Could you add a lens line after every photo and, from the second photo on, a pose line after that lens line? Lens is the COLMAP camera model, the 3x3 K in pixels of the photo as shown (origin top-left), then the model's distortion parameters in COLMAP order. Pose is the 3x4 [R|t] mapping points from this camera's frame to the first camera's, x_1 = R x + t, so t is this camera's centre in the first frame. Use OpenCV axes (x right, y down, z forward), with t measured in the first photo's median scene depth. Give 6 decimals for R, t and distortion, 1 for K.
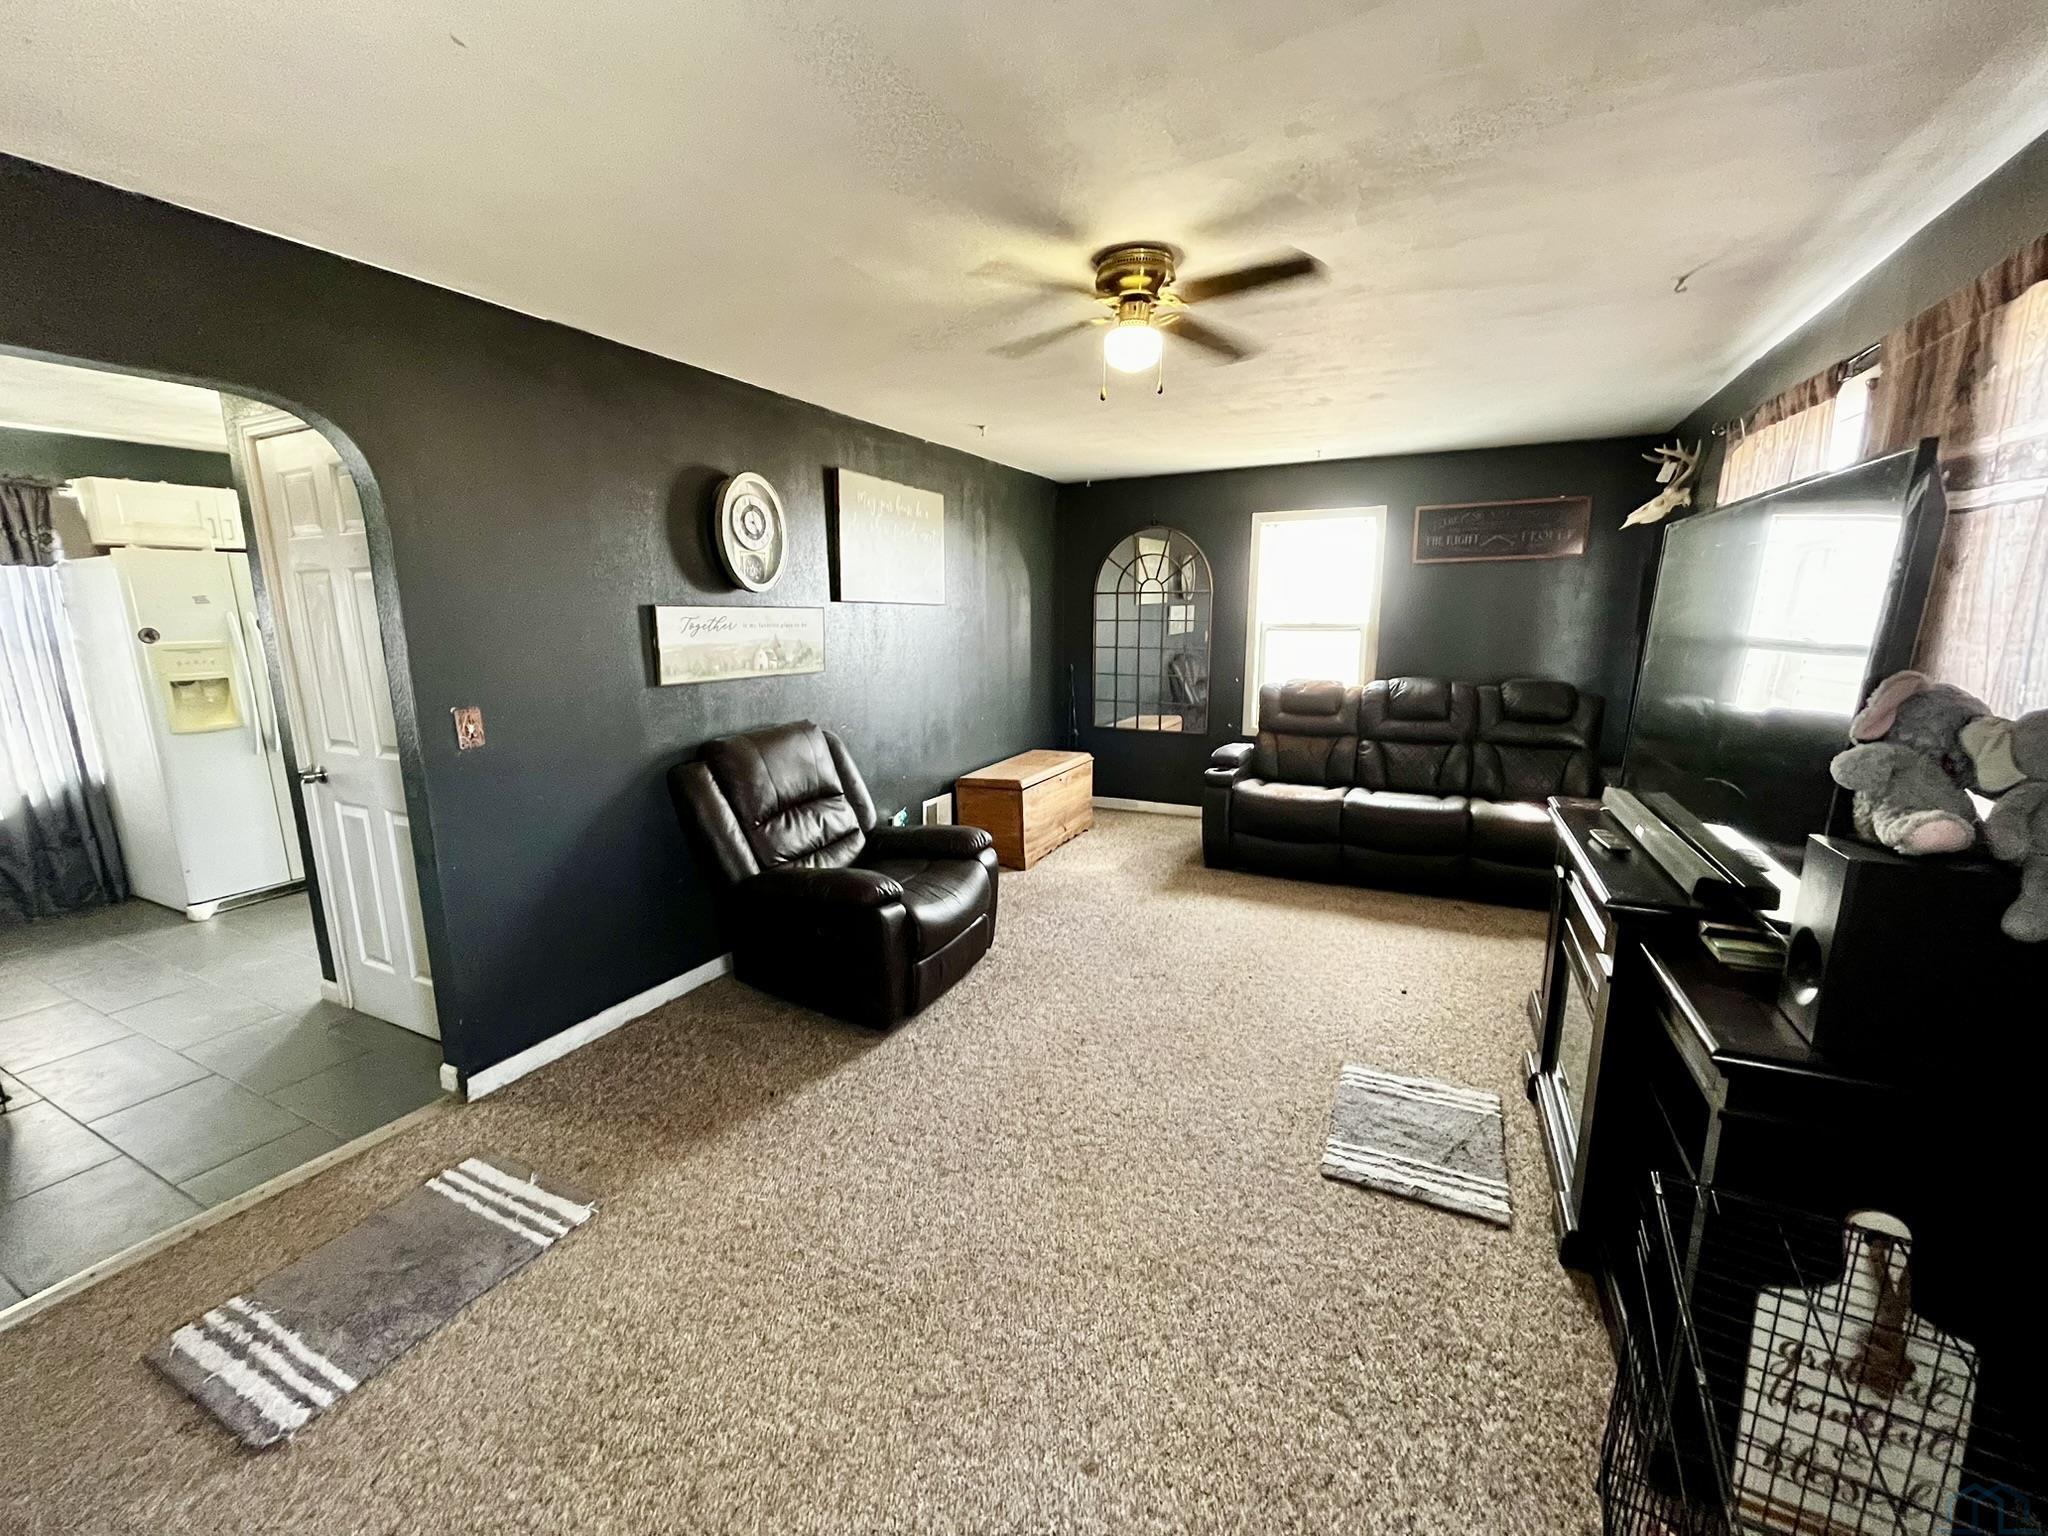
lens RADIAL K [[826.2, 0, 1017.4], [0, 826.2, 766.4], [0, 0, 1]] dist [0.004289, -0.001008]
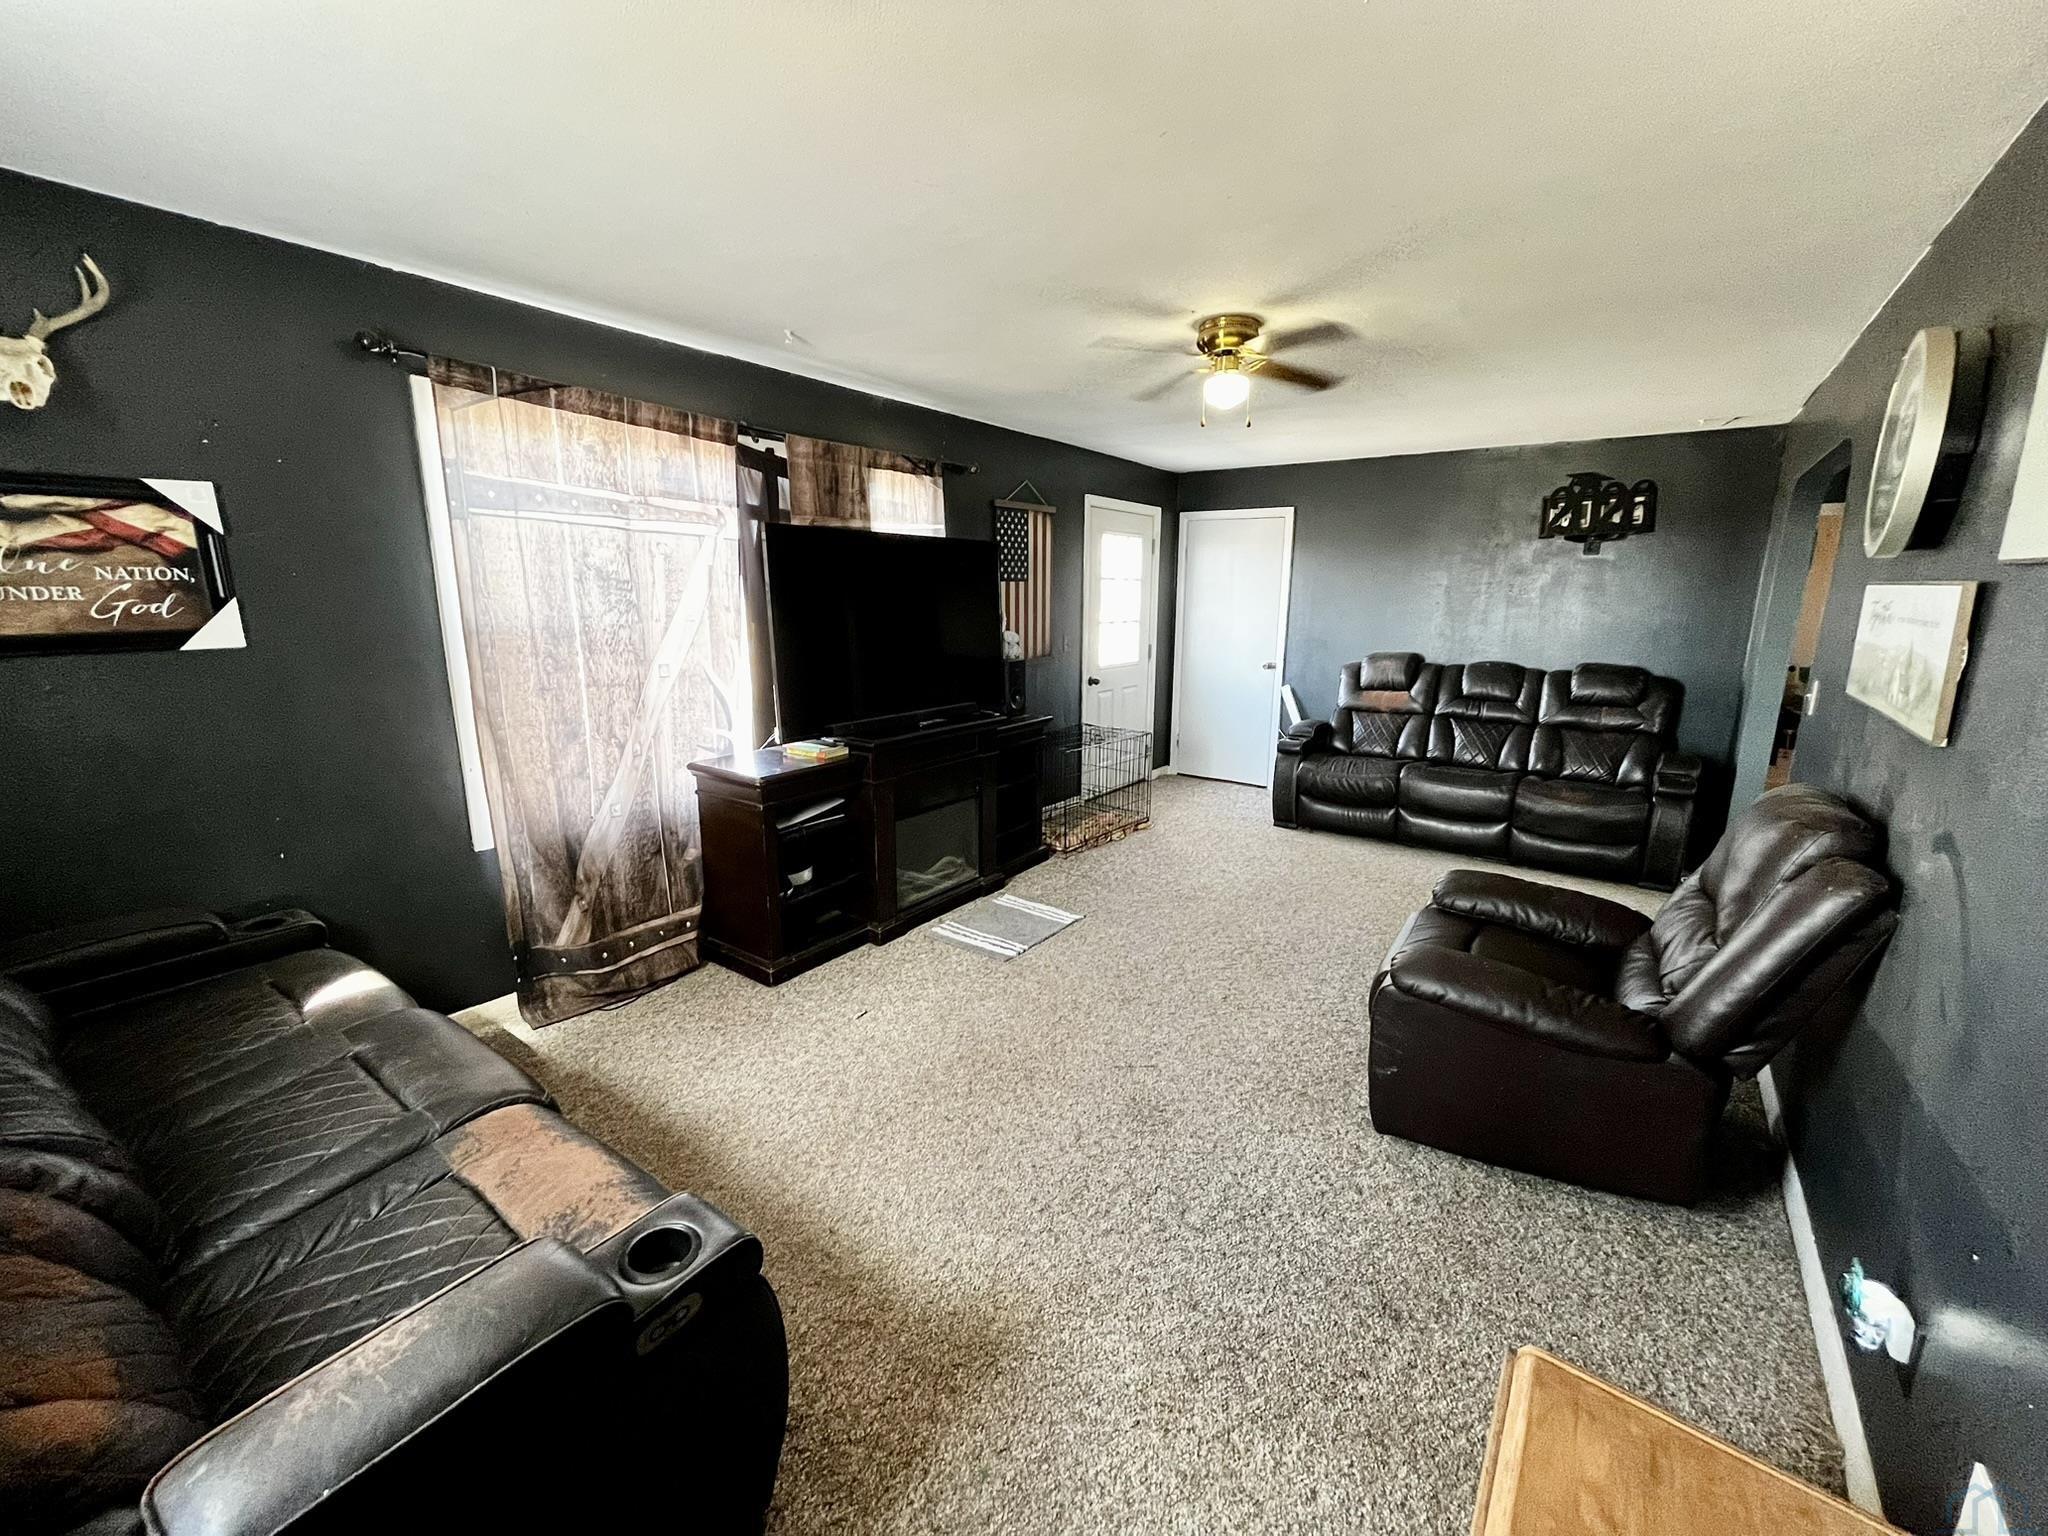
lens RADIAL K [[826.2, 0, 1024.0], [0, 826.2, 769.0], [0, 0, 1]] dist [0.004289, -0.001008]
pose [[-0.987195, -0.026215, 0.157352, 0.140531], [0.036752, 0.922491, 0.384264, -0.279405], [-0.155229, 0.385127, -0.909715, 1.493103]]
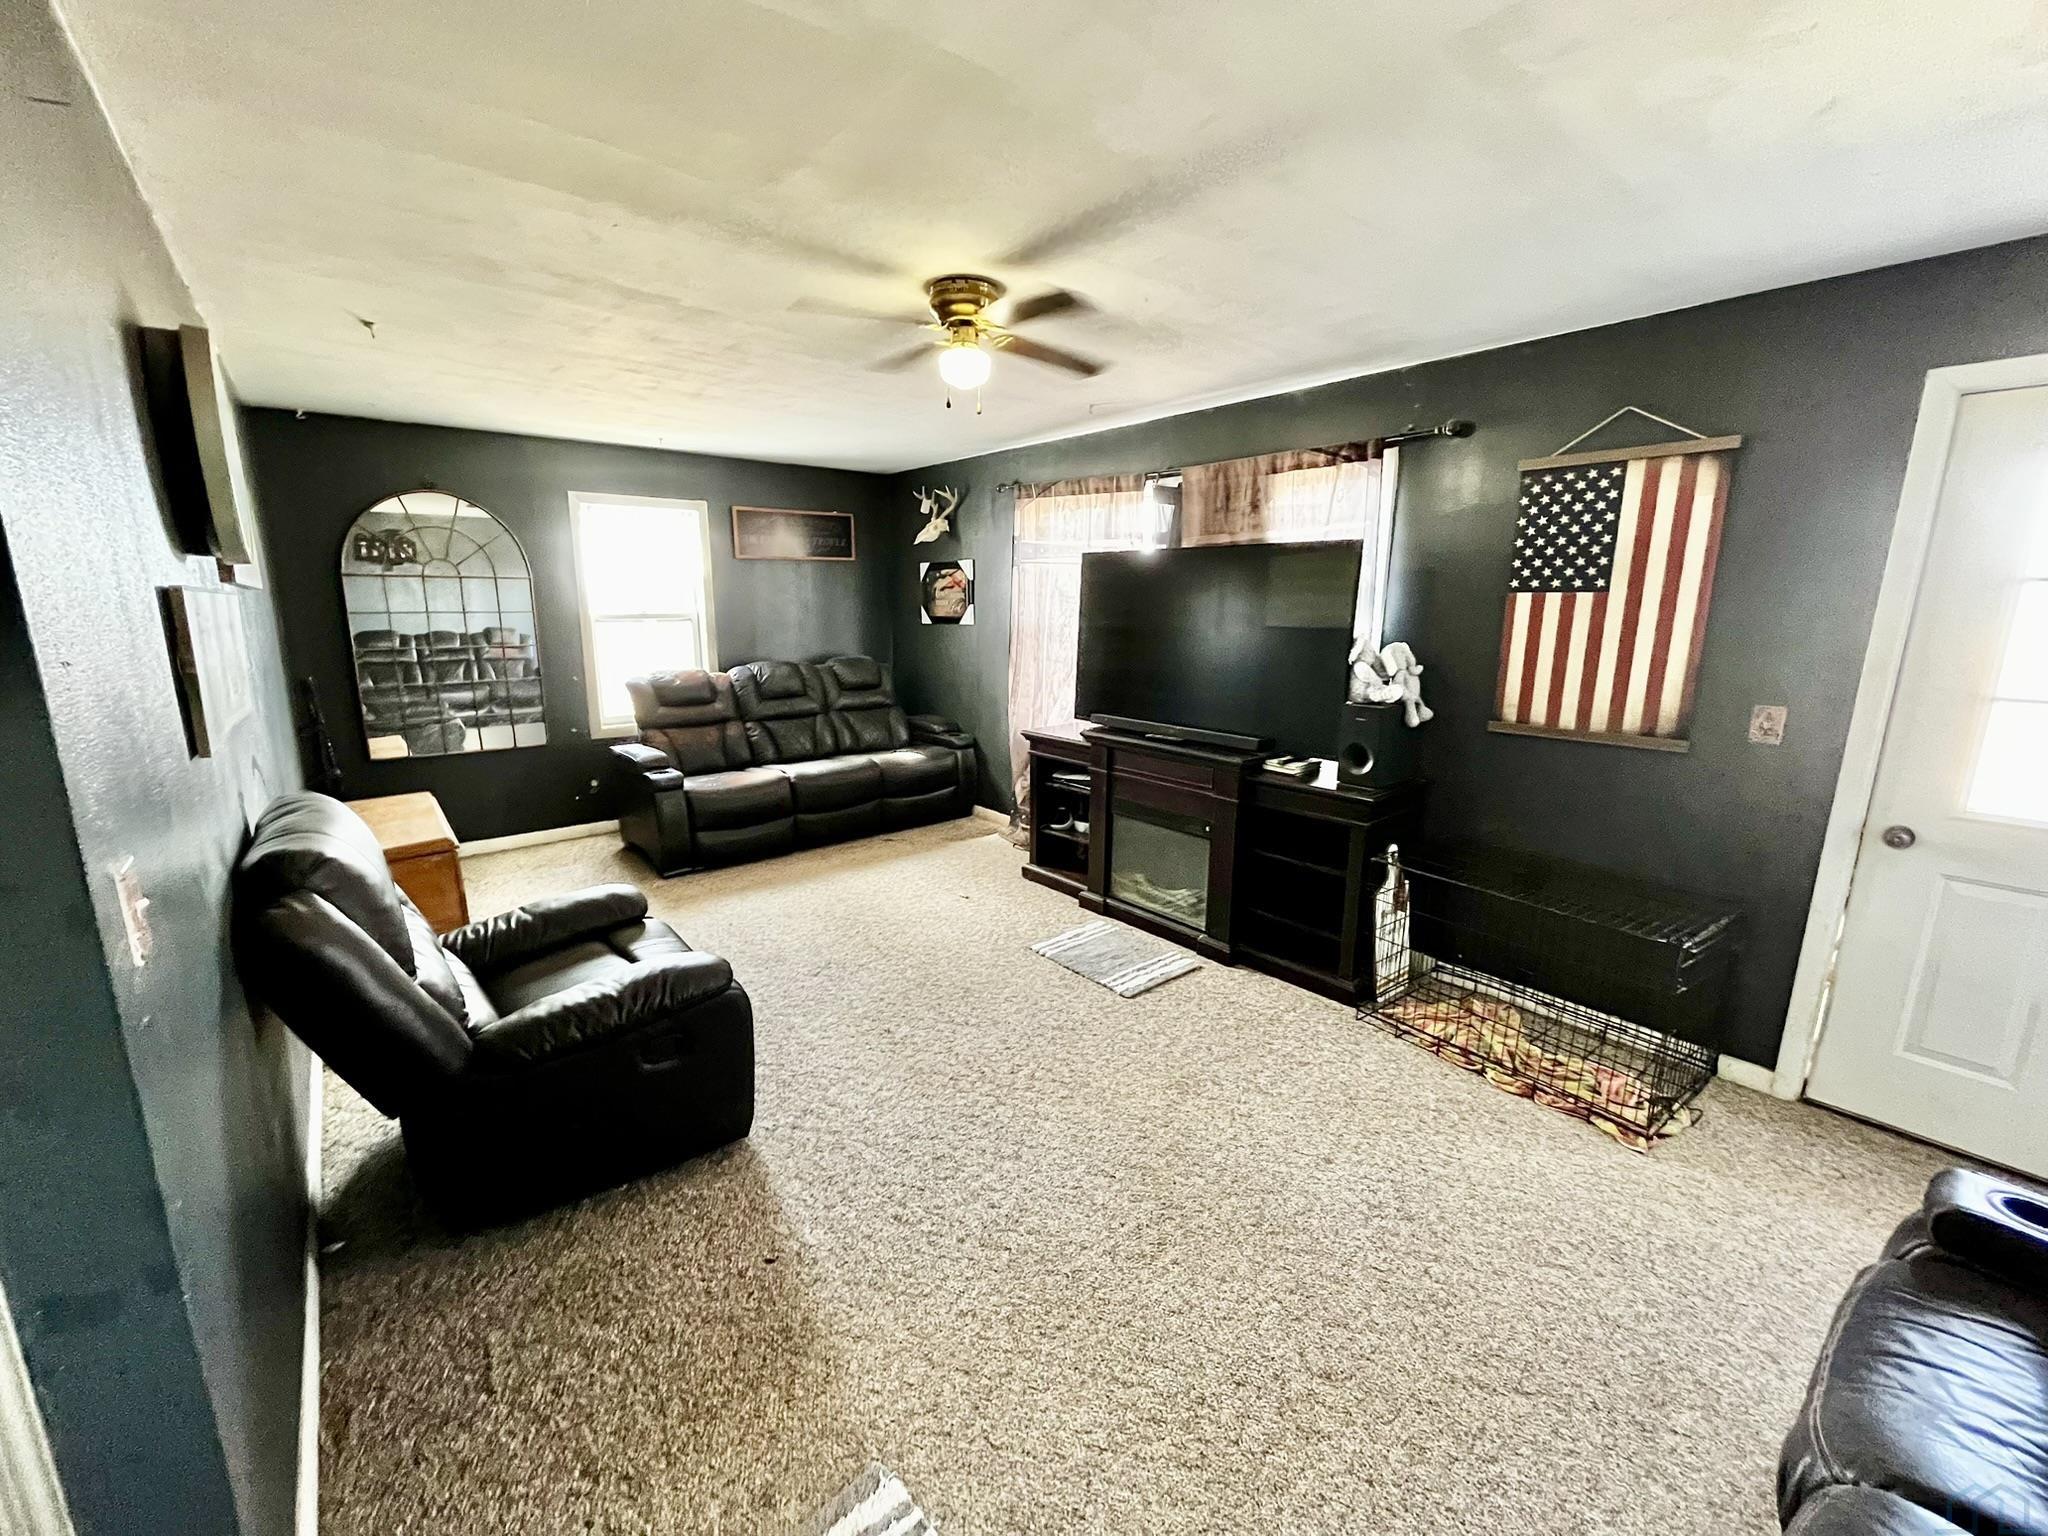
lens RADIAL K [[826.2, 0, 1019.4], [0, 826.2, 770.7], [0, 0, 1]] dist [0.004289, -0.001008]
pose [[0.401794, -0.179003, 0.898065, -0.557205], [0.162142, 0.979120, 0.122617, -0.060783], [-0.901261, 0.096347, 0.422428, 0.314410]]
